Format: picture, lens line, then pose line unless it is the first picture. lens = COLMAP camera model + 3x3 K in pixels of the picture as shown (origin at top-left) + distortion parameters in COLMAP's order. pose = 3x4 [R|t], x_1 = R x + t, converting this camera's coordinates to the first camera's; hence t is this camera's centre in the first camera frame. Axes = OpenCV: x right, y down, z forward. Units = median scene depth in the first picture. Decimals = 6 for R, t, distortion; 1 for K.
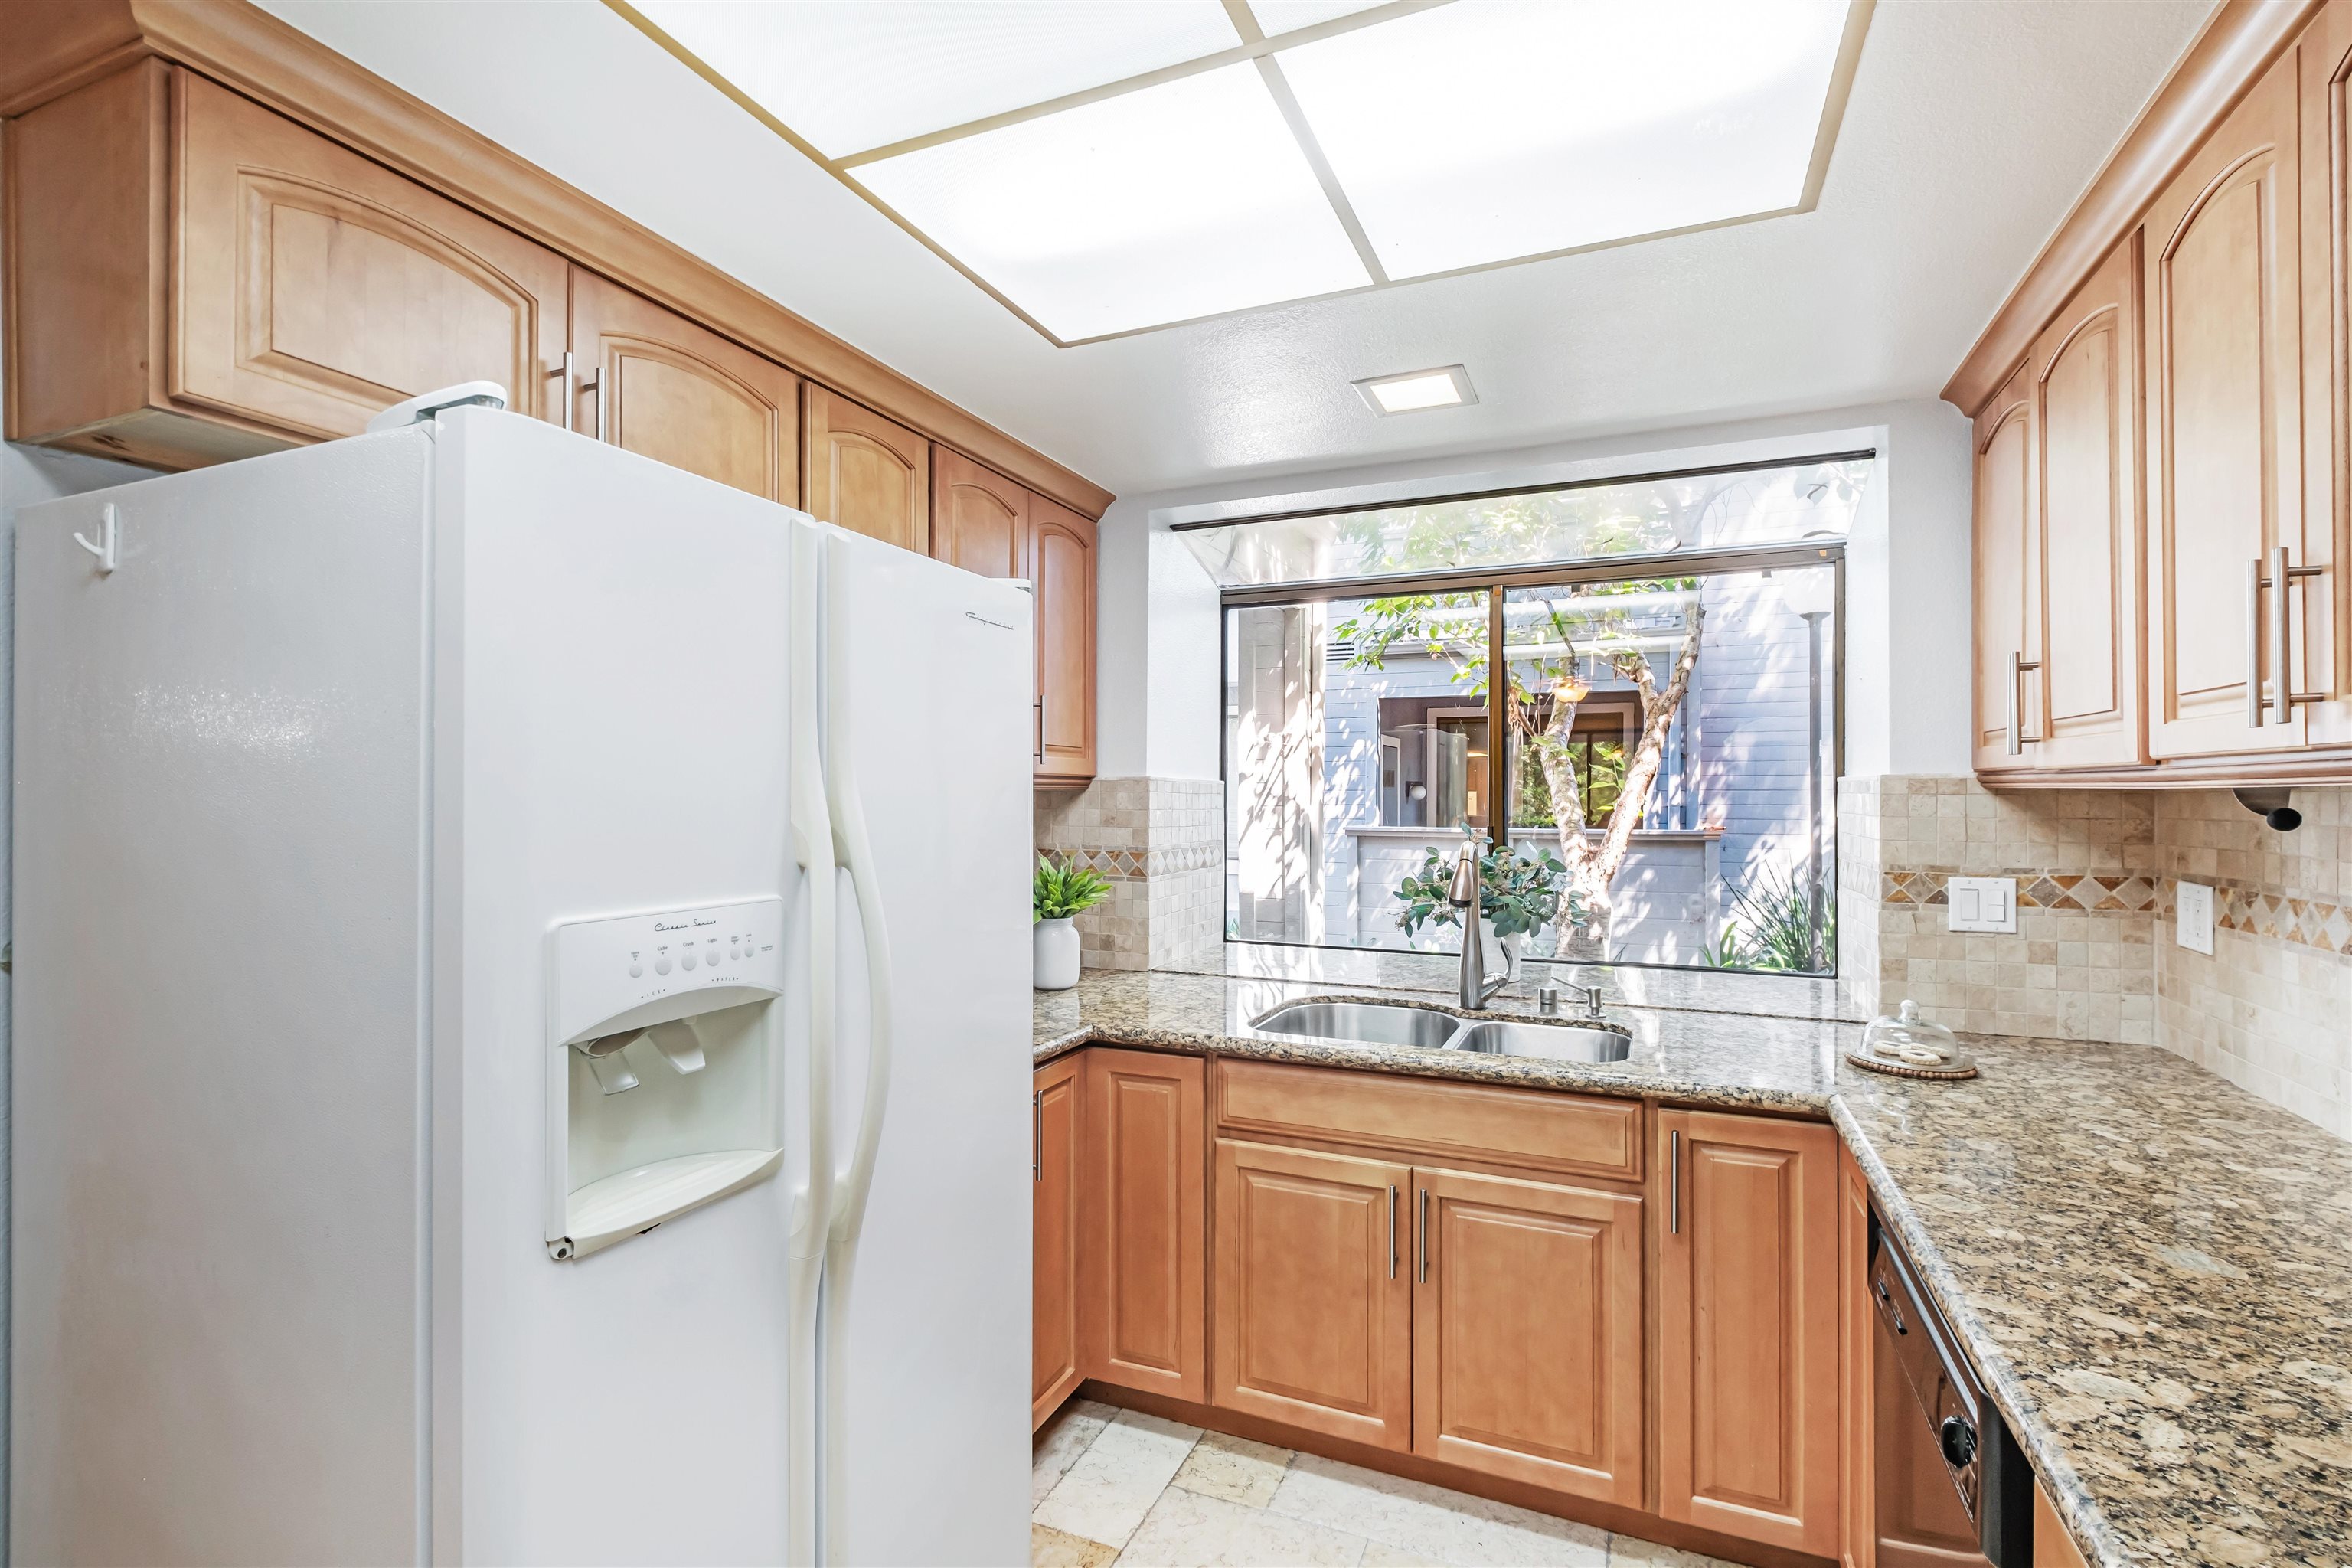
lens RADIAL K [[1031.6, 0, 1237.6], [0, 1031.6, 794.6], [0, 0, 1]] dist [-0.001153, -0.000717]
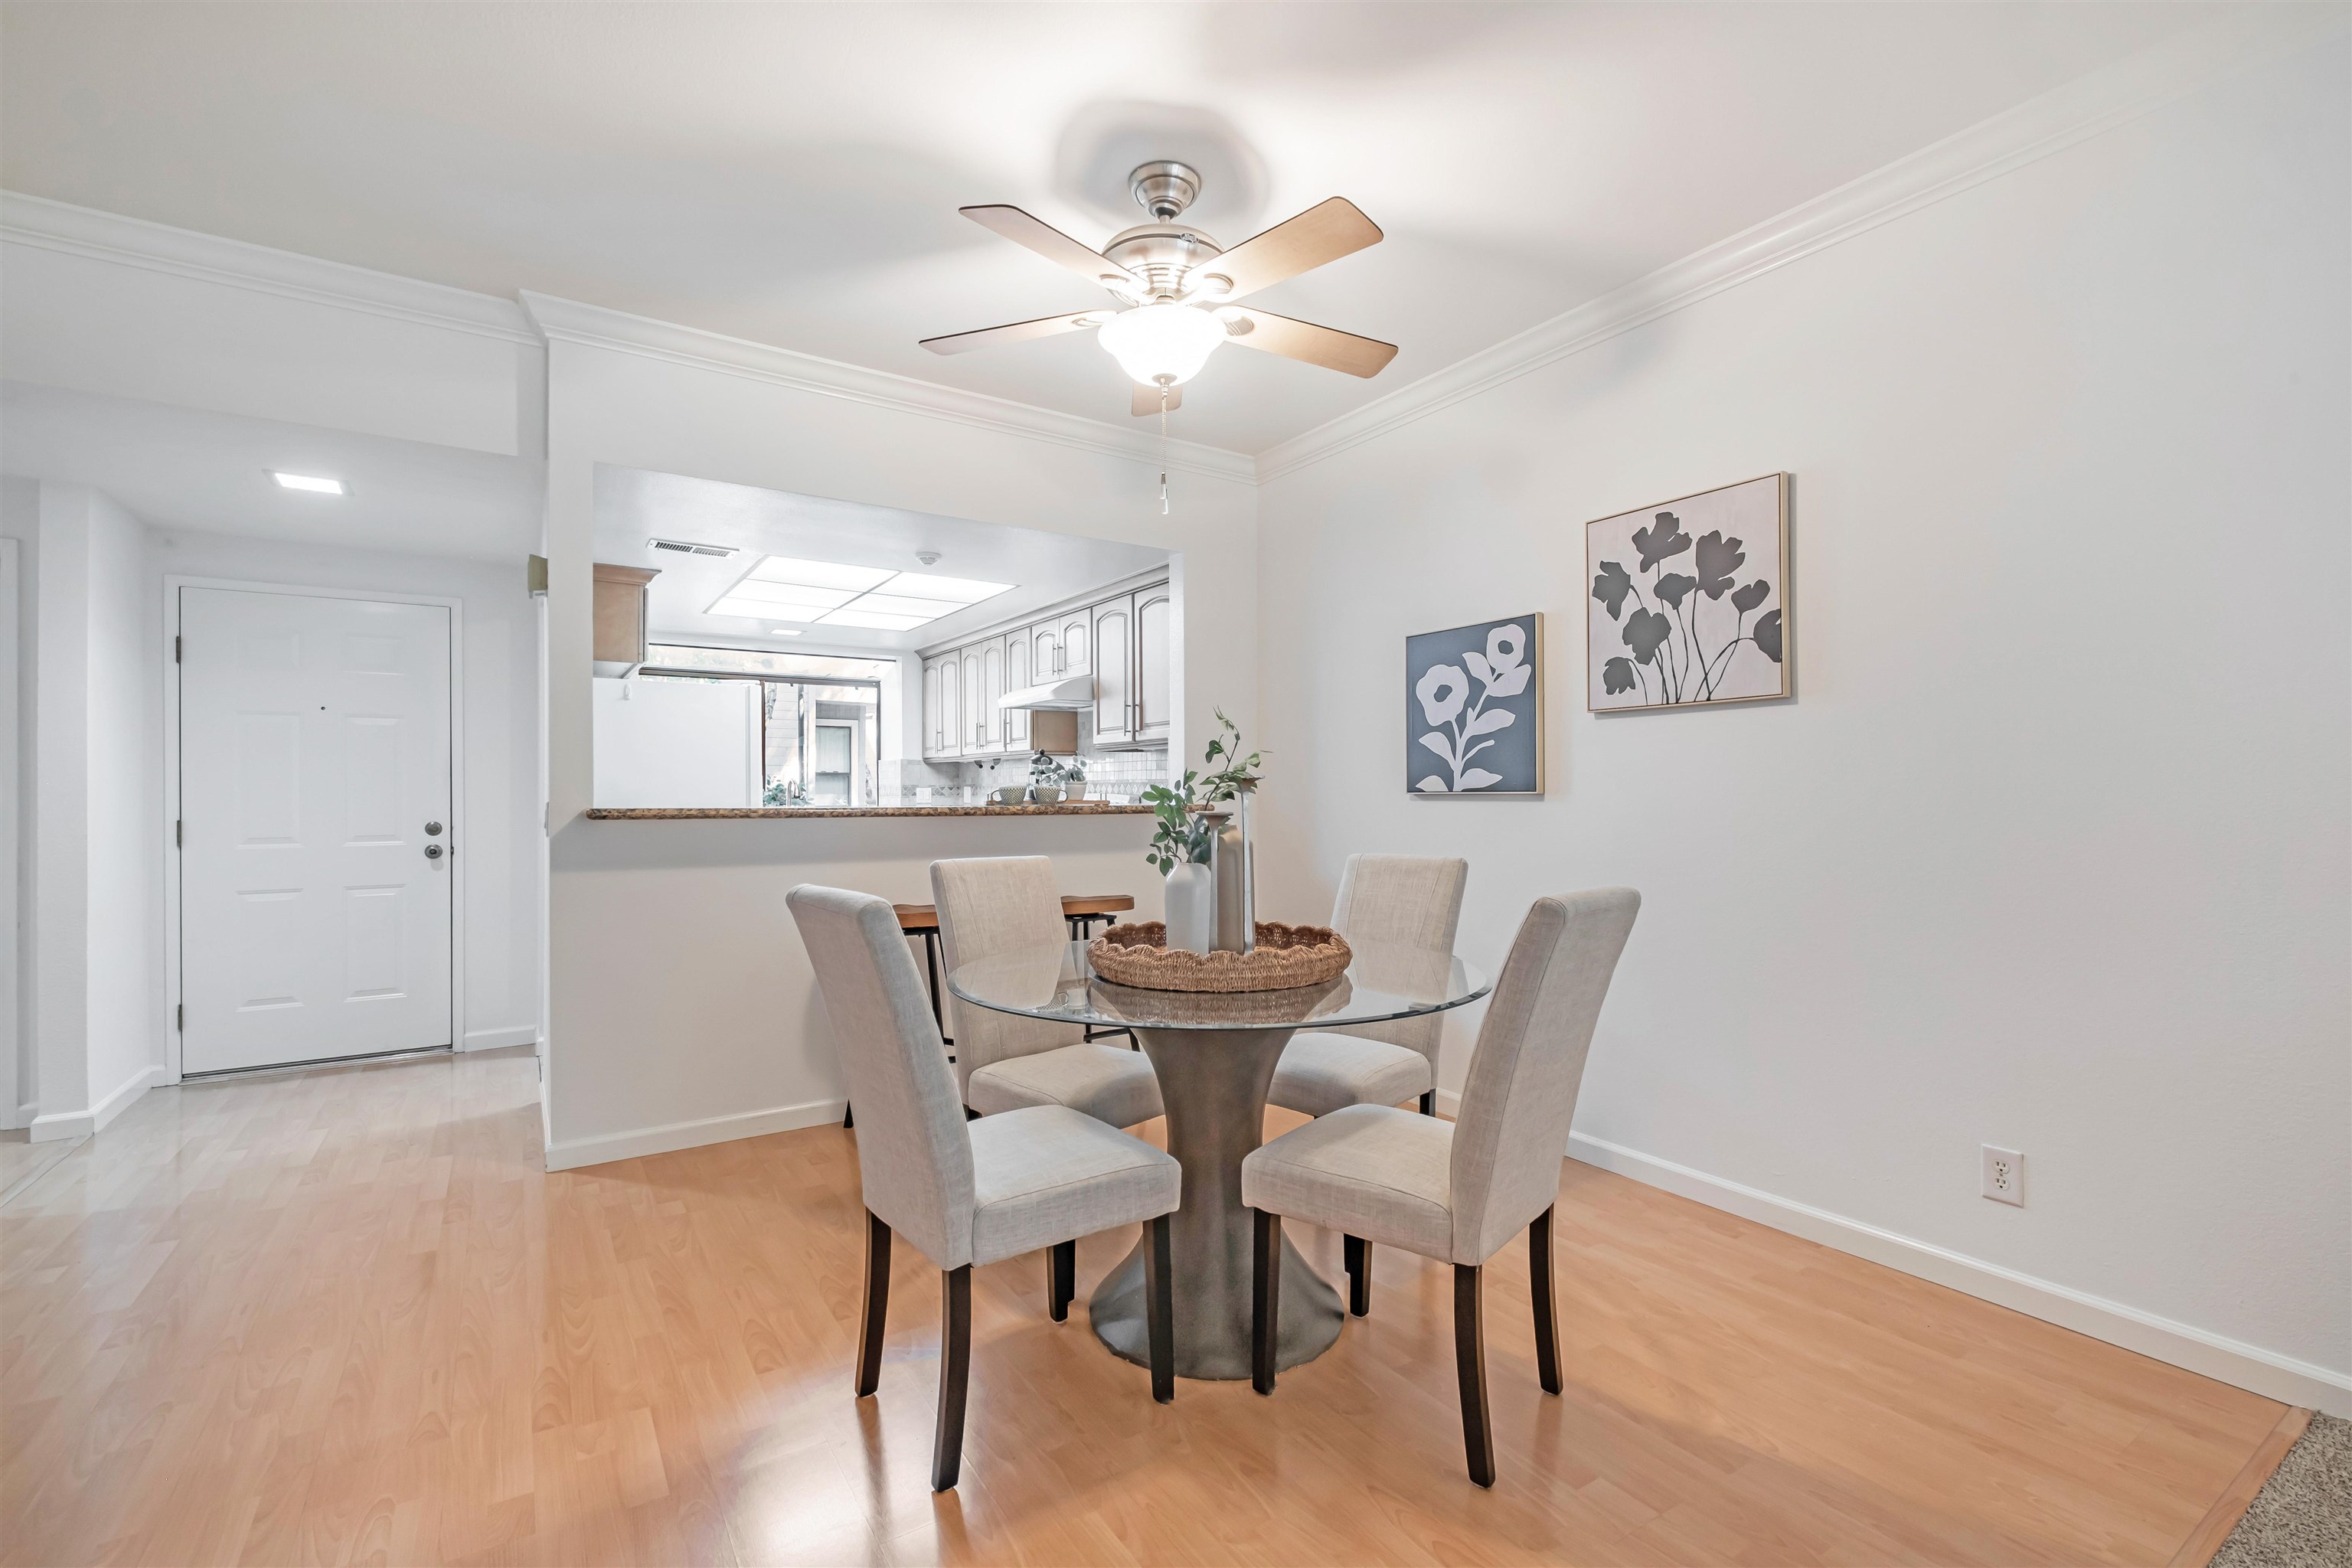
lens RADIAL K [[1028.4, 0, 1162.2], [0, 1028.4, 790.2], [0, 0, 1]] dist [0.009550, -0.008573]
pose [[0.587314, -0.001723, 0.809357, -1.871670], [0.003232, 0.999995, -0.000216, 0.101812], [-0.809353, 0.002742, 0.587316, -1.965207]]
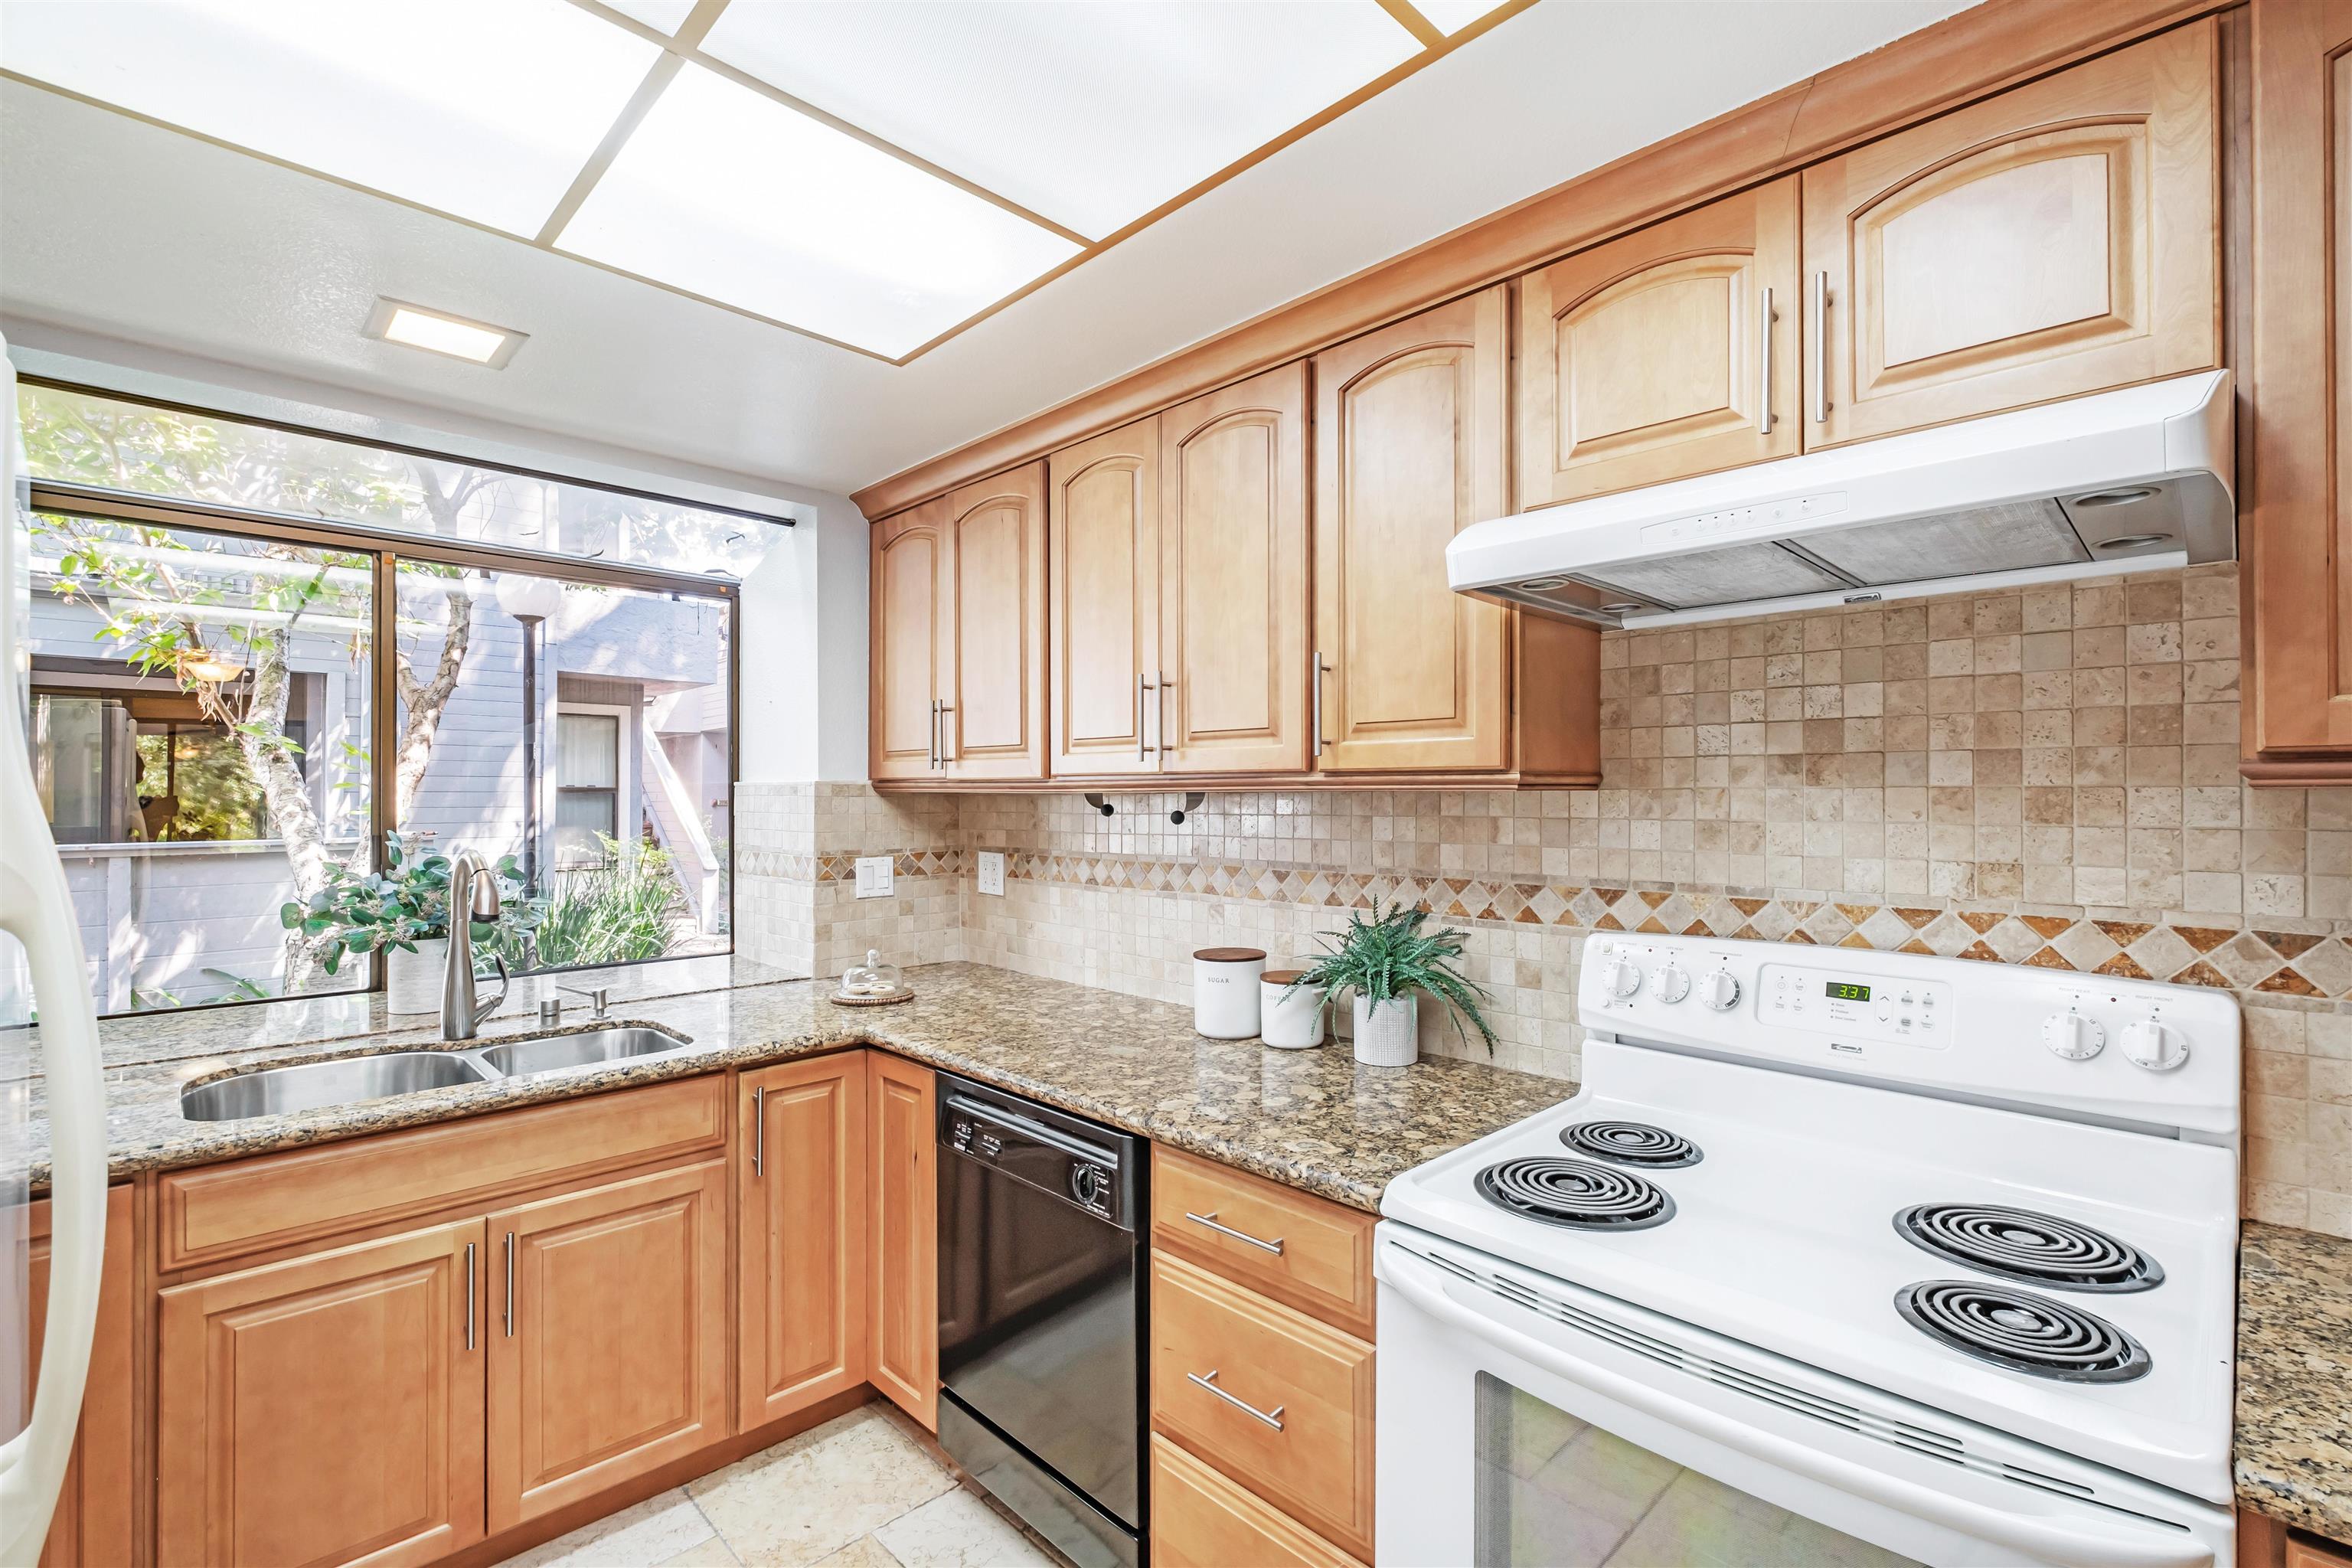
lens RADIAL K [[1028.4, 0, 1162.2], [0, 1028.4, 790.2], [0, 0, 1]] dist [0.009550, -0.008573]
pose [[0.407662, 0.004228, 0.913123, -0.409706], [0.000826, 0.999987, -0.004999, -0.001658], [-0.913132, 0.002792, 0.407654, 0.103685]]
